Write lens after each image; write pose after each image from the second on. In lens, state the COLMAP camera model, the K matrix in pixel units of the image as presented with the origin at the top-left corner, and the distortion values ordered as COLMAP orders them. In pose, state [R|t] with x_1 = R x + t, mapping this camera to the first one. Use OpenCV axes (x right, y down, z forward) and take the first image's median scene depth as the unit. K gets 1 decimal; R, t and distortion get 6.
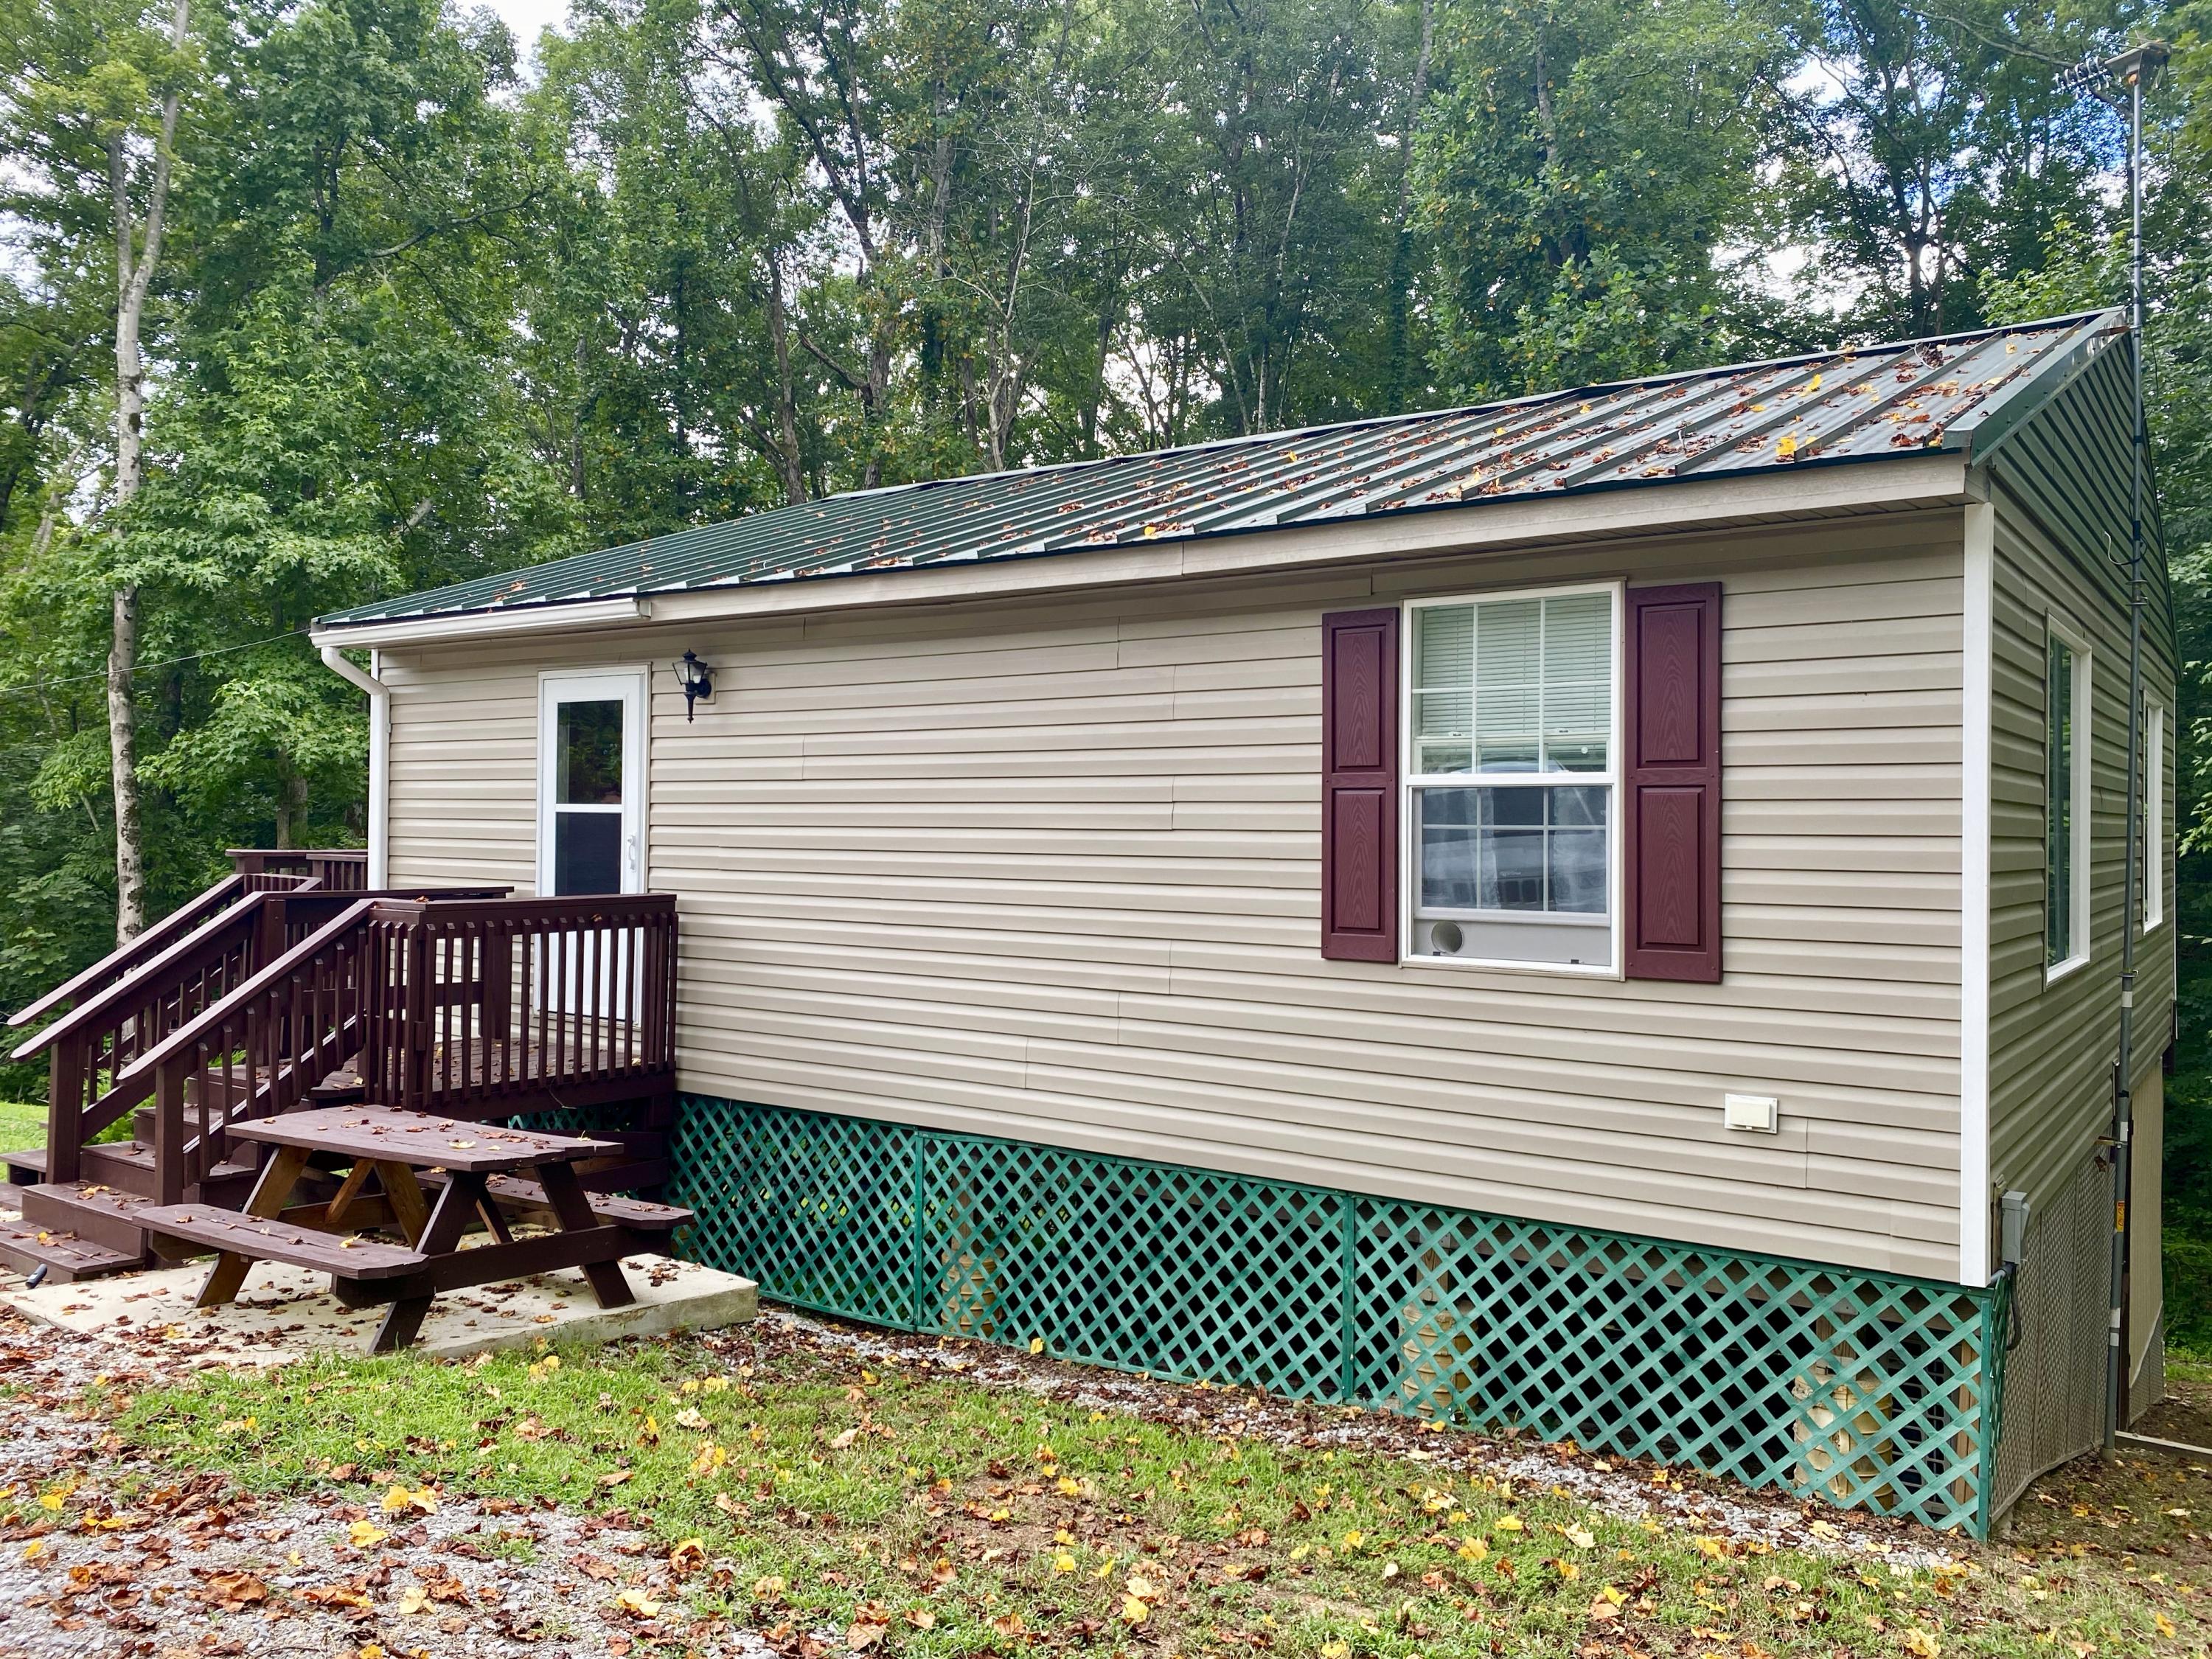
lens RADIAL K [[1670.9, 0, 1110.3], [0, 1670.9, 812.6], [0, 0, 1]] dist [0.133509, -0.143607]
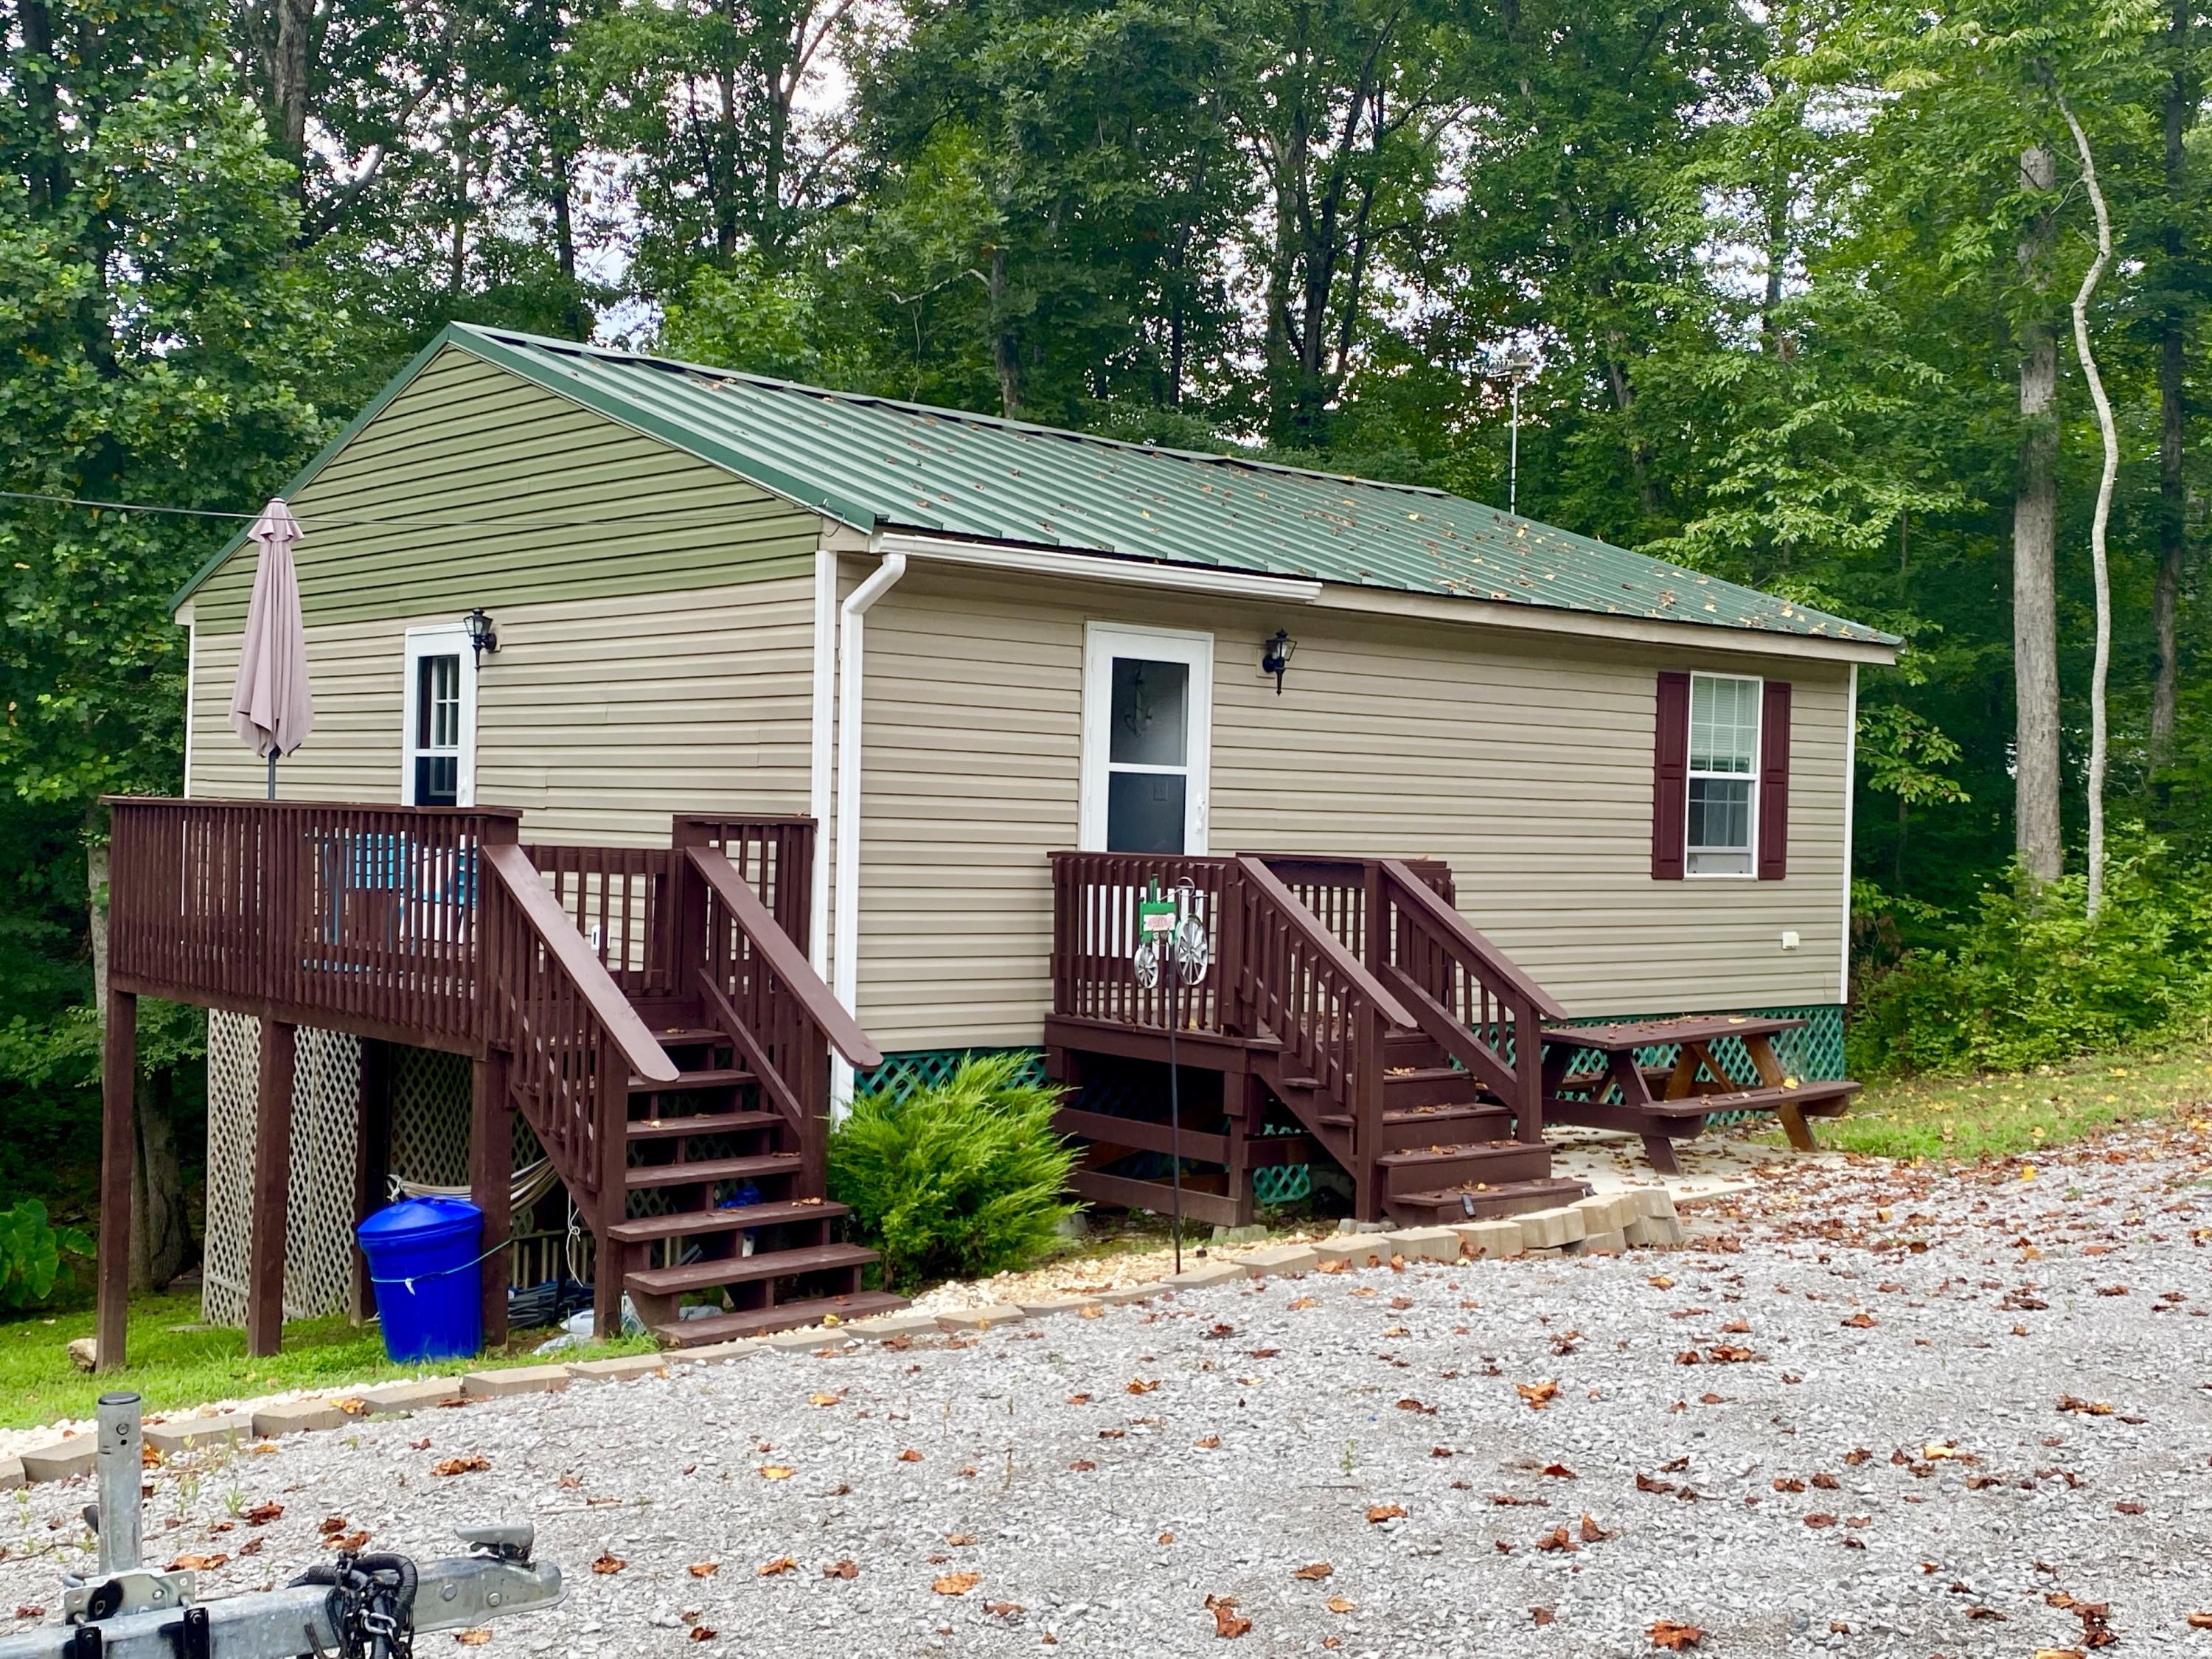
lens RADIAL K [[2467.7, 0, 1106.0], [0, 2467.7, 829.5], [0, 0, 1]] dist [0.121055, -0.031245]
pose [[0.241545, -0.008956, 0.970348, -2.430213], [-0.030508, 0.999393, 0.016818, 0.013345], [-0.969910, -0.033666, 0.241125, 0.944635]]
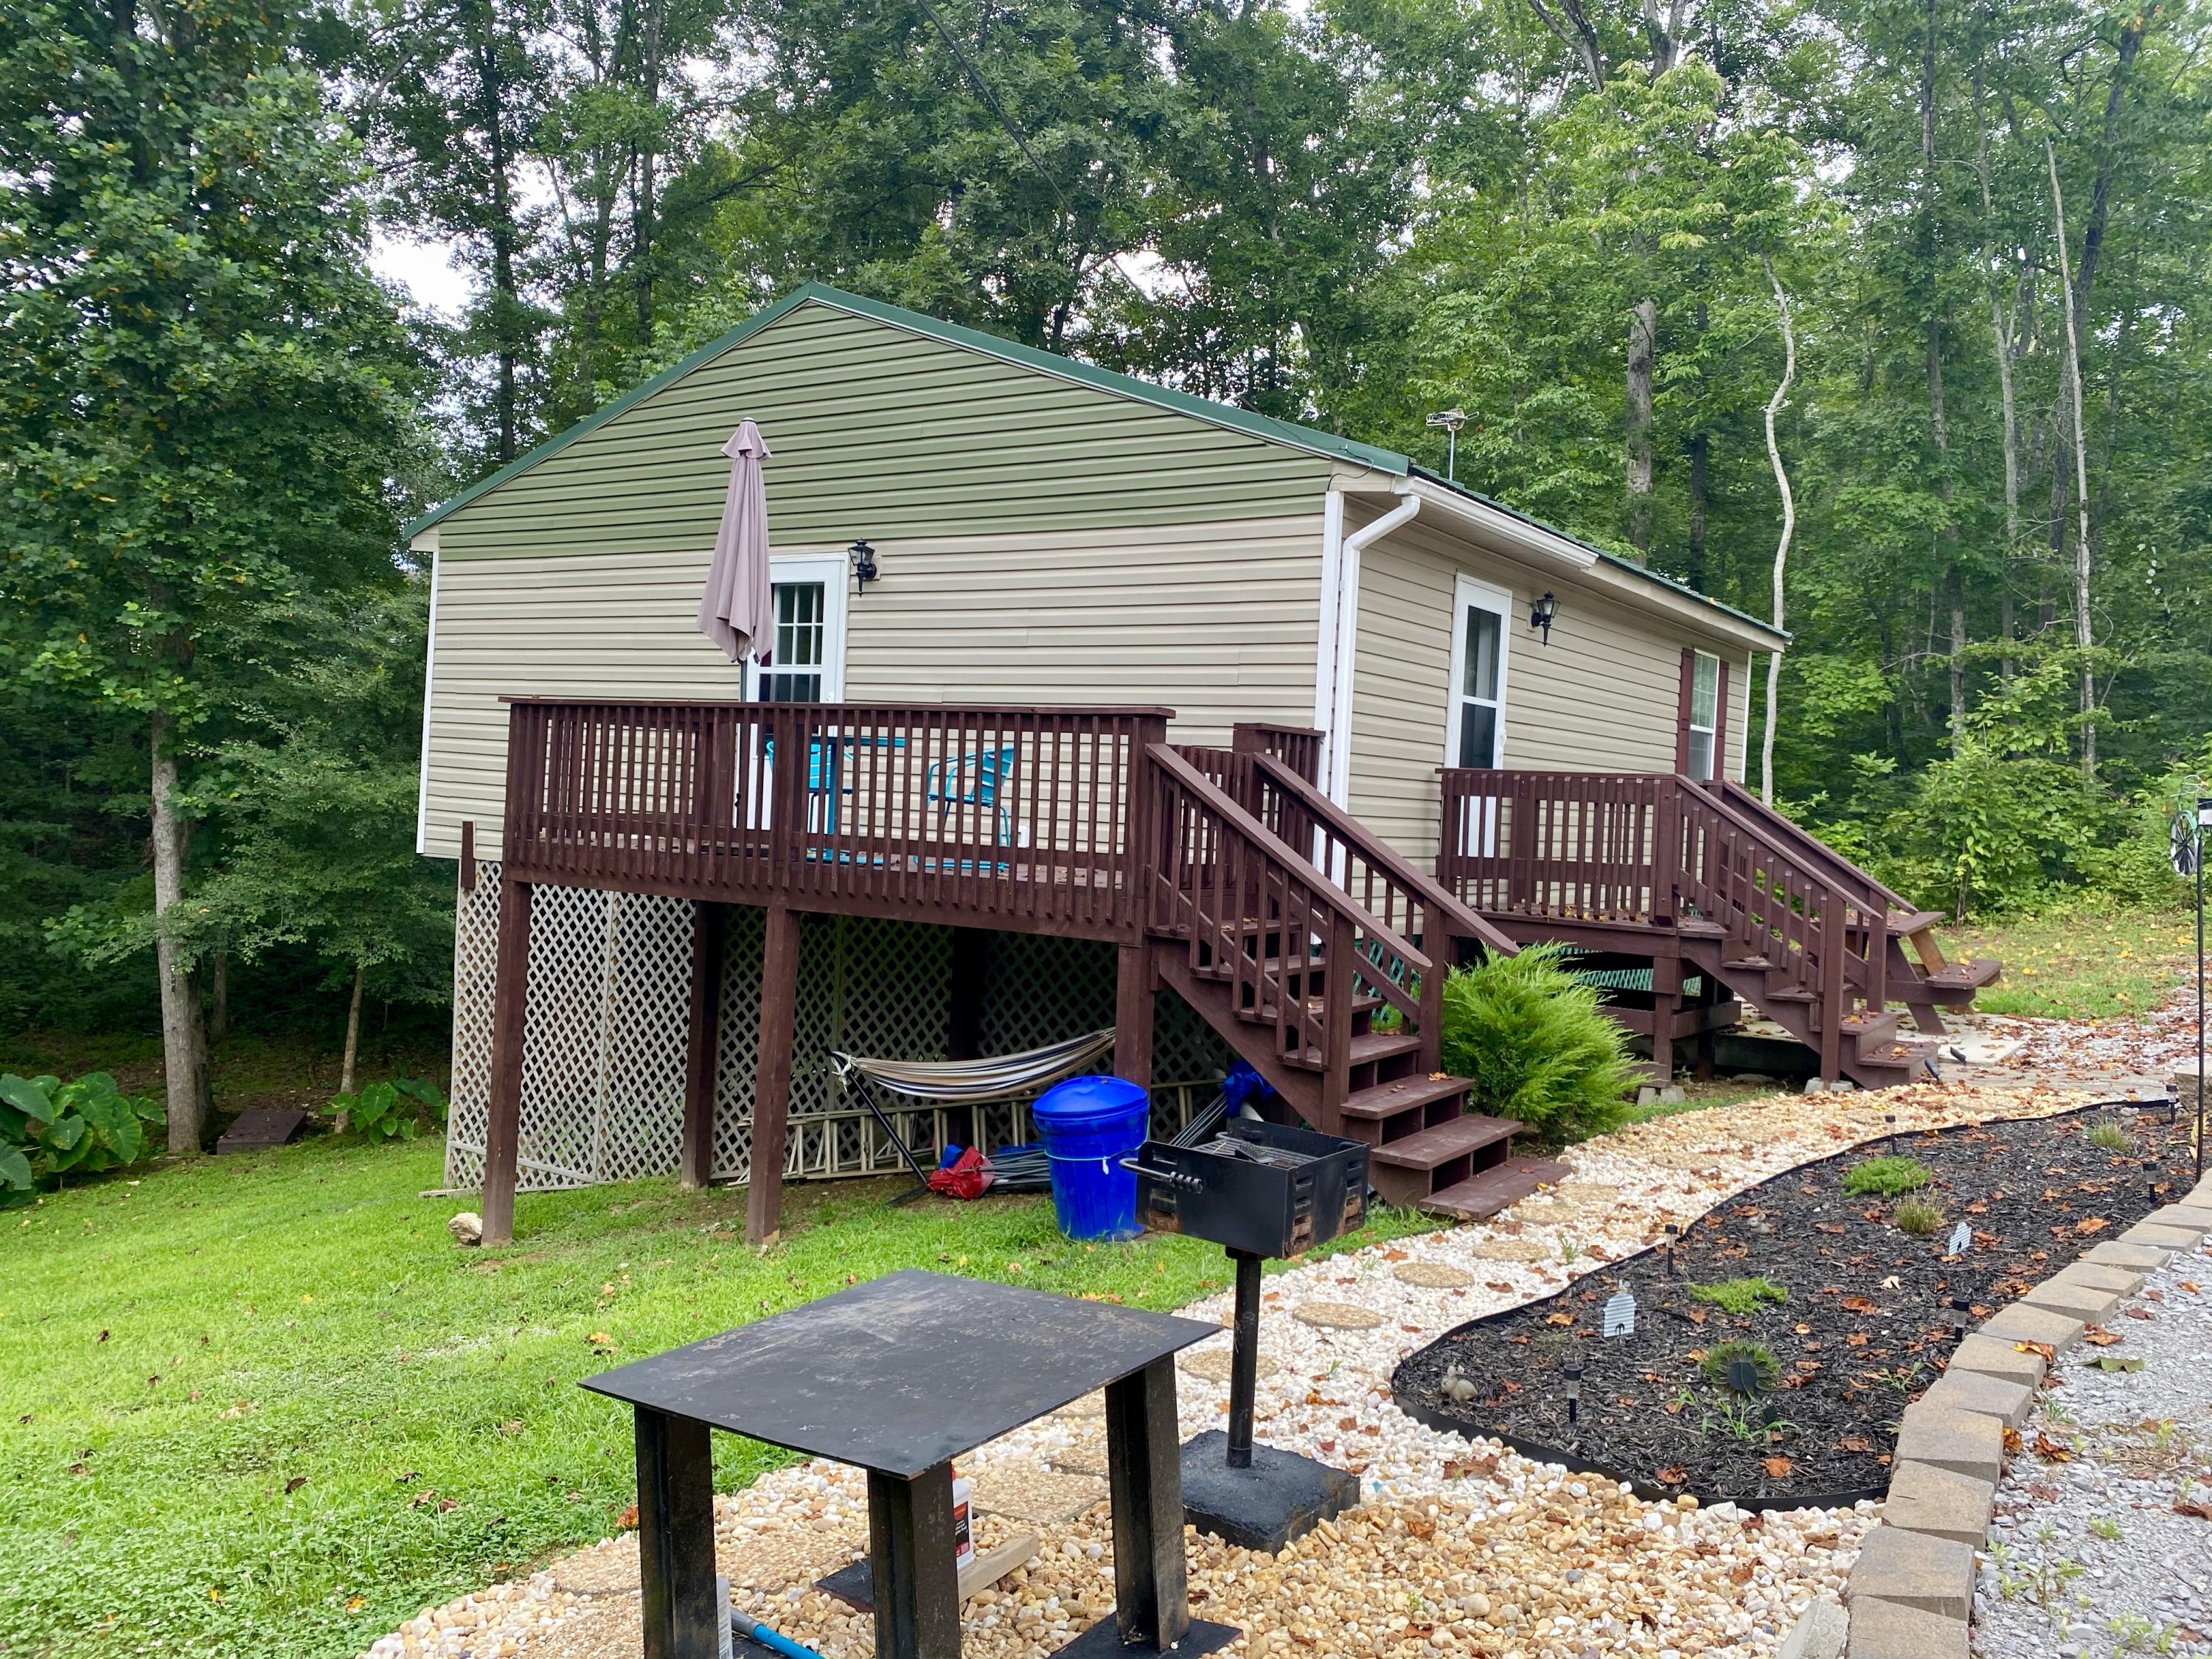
lens RADIAL K [[1670.9, 0, 1110.3], [0, 1670.9, 812.6], [0, 0, 1]] dist [0.133509, -0.143607]
pose [[-0.034510, -0.023907, 0.999118, -2.089796], [-0.054607, 0.998266, 0.022000, 0.090028], [-0.997911, -0.053799, -0.035755, 1.825952]]
